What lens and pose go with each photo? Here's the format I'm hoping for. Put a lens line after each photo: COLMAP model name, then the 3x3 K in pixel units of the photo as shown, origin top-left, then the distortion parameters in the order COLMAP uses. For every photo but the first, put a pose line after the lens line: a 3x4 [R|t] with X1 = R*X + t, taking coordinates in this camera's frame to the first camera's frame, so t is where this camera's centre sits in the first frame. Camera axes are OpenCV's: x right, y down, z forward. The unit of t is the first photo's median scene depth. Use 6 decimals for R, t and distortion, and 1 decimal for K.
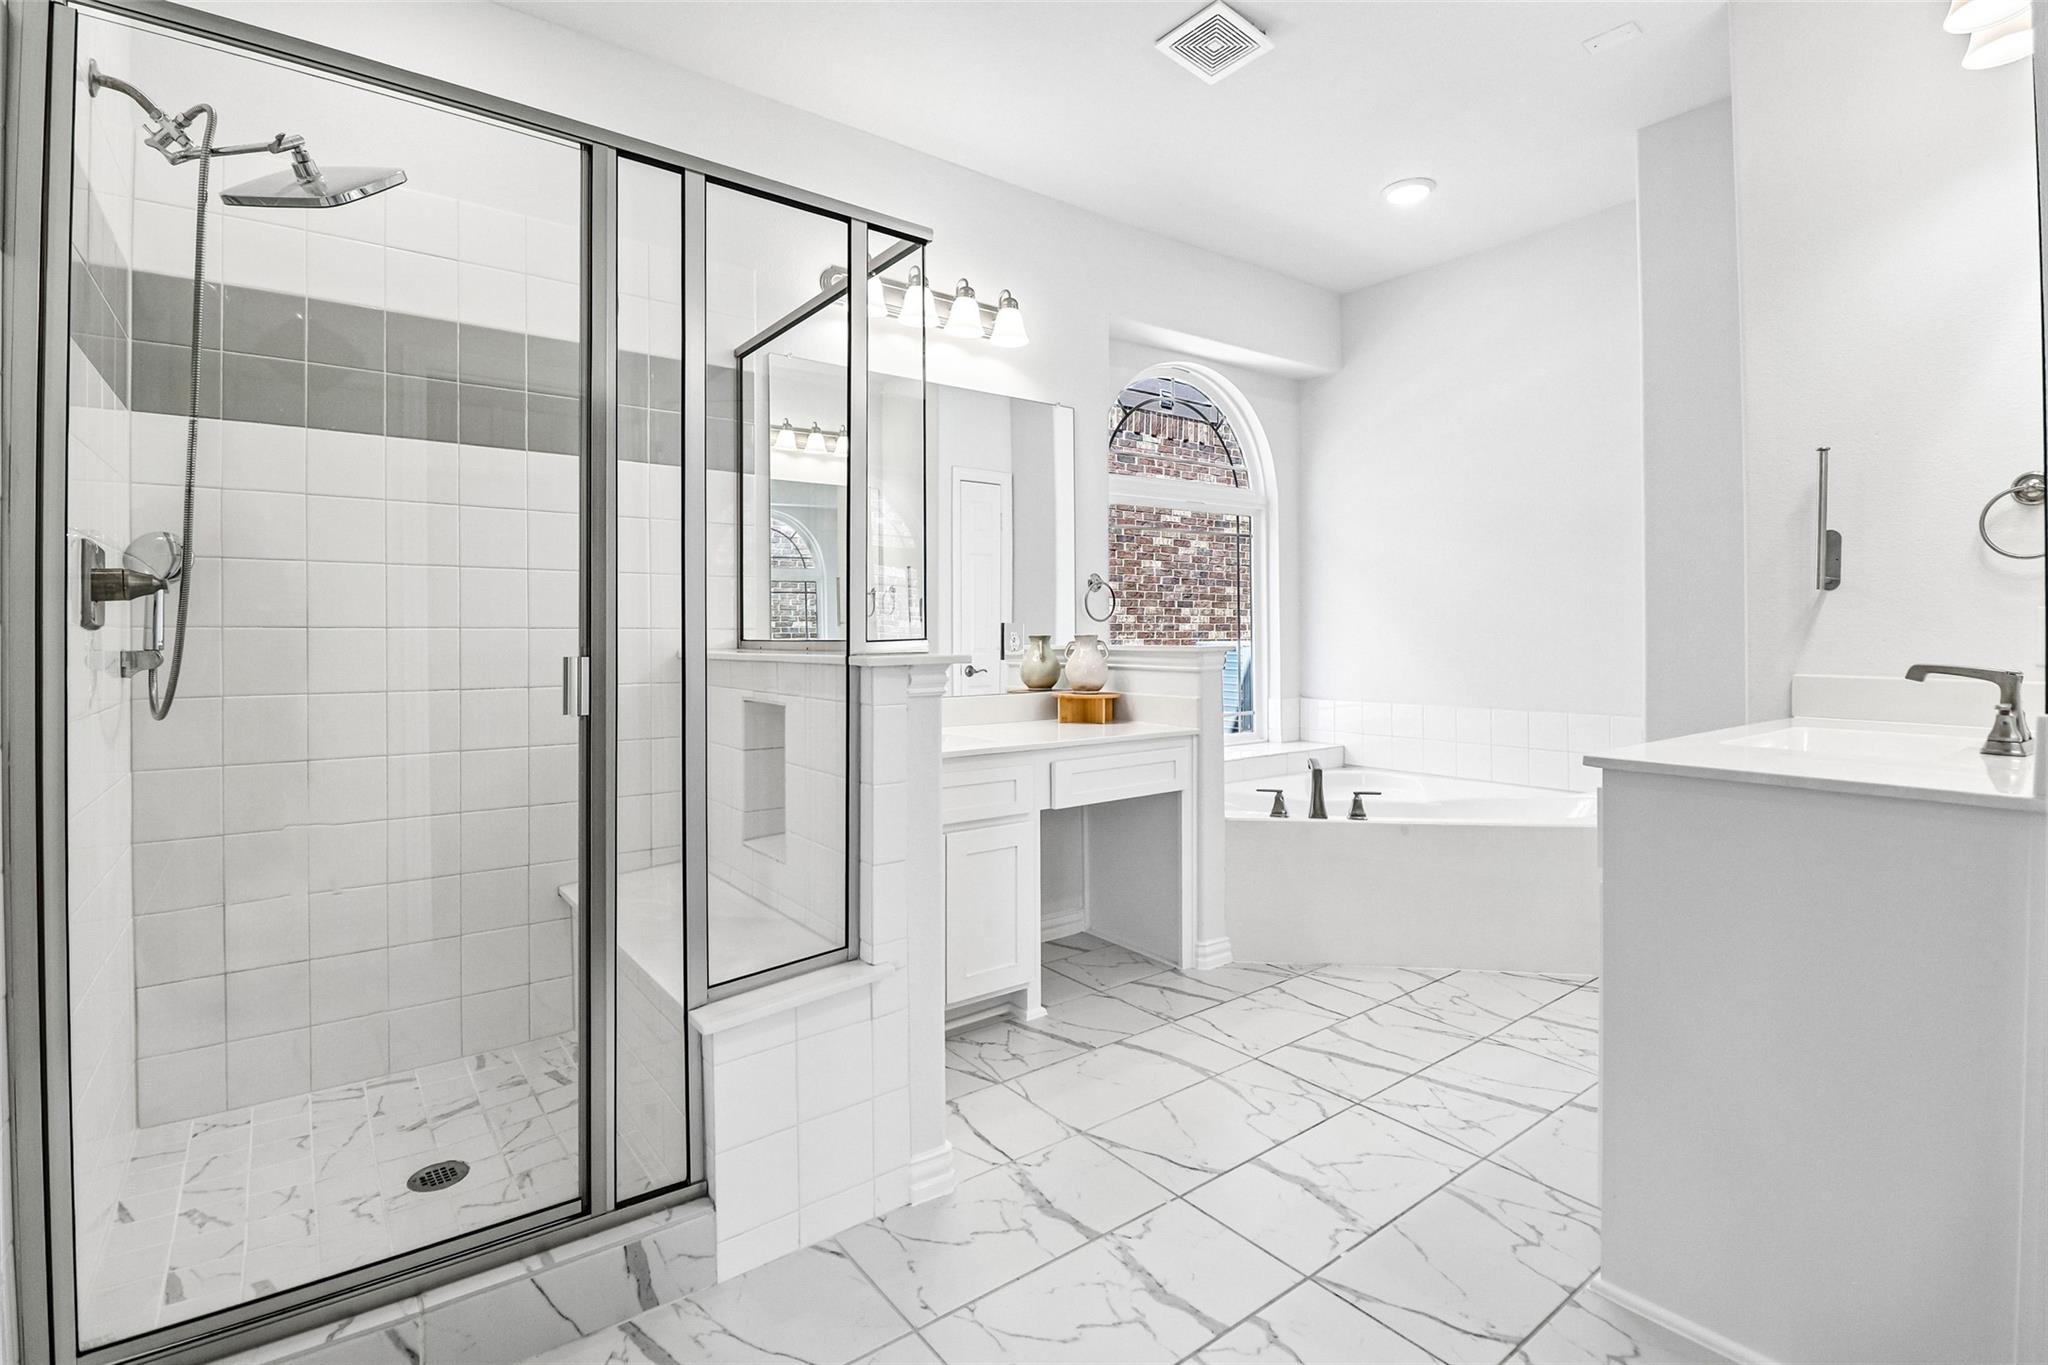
lens RADIAL K [[954.0, 0, 984.8], [0, 954.0, 629.5], [0, 0, 1]] dist [0.000113, -0.012046]
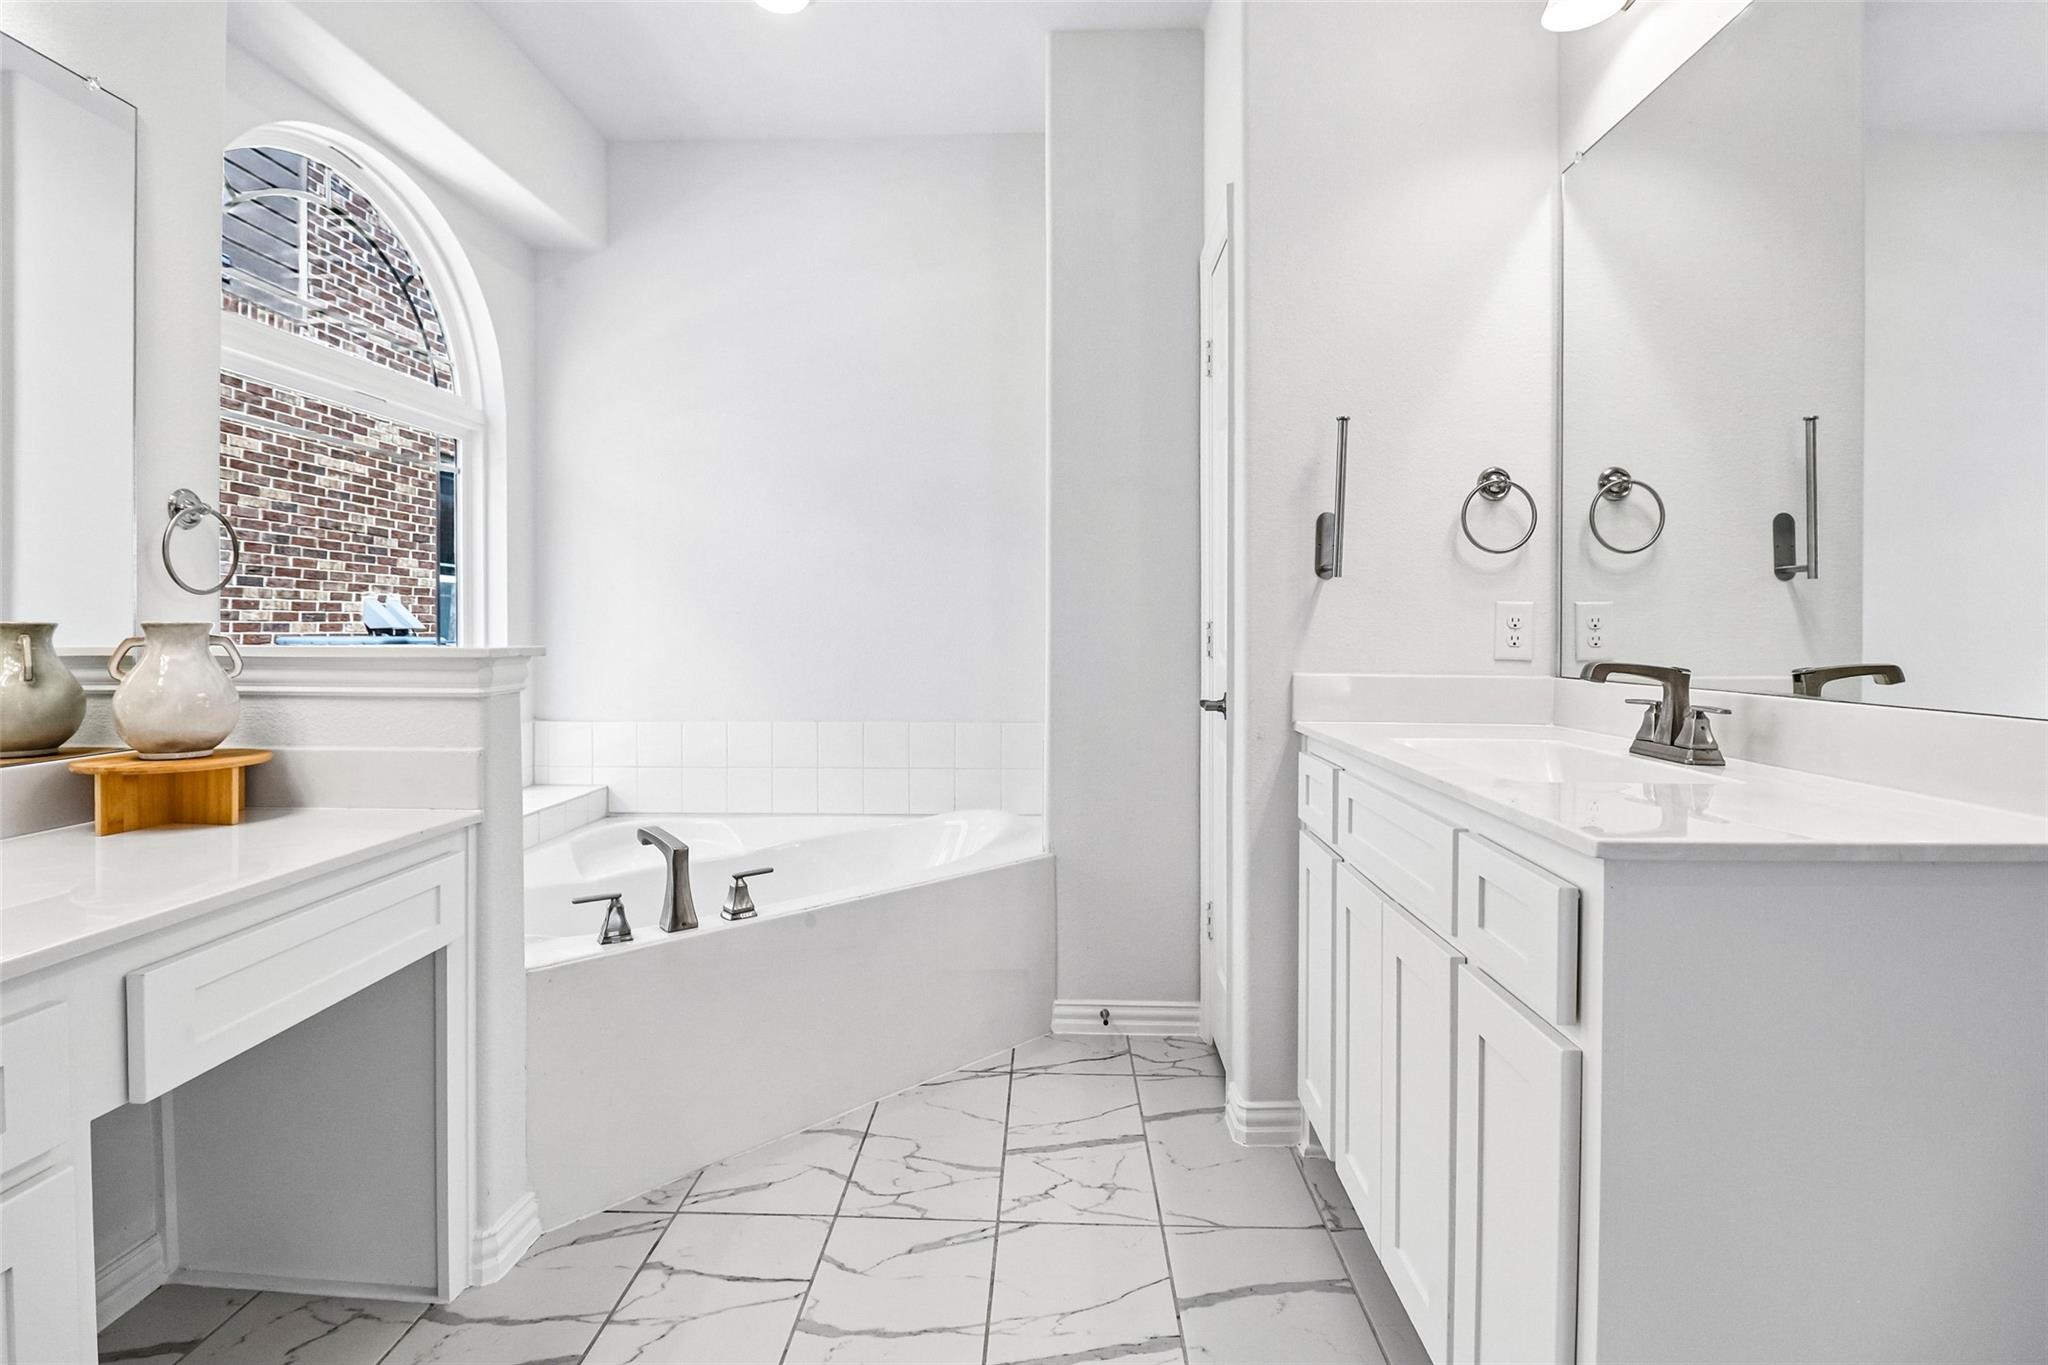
lens RADIAL K [[954.0, 0, 984.8], [0, 954.0, 629.5], [0, 0, 1]] dist [0.000113, -0.012046]
pose [[0.606274, 0.004225, 0.795245, -0.014315], [-0.008413, 0.999964, 0.001102, 0.005076], [-0.795212, -0.007358, 0.606287, 0.446865]]
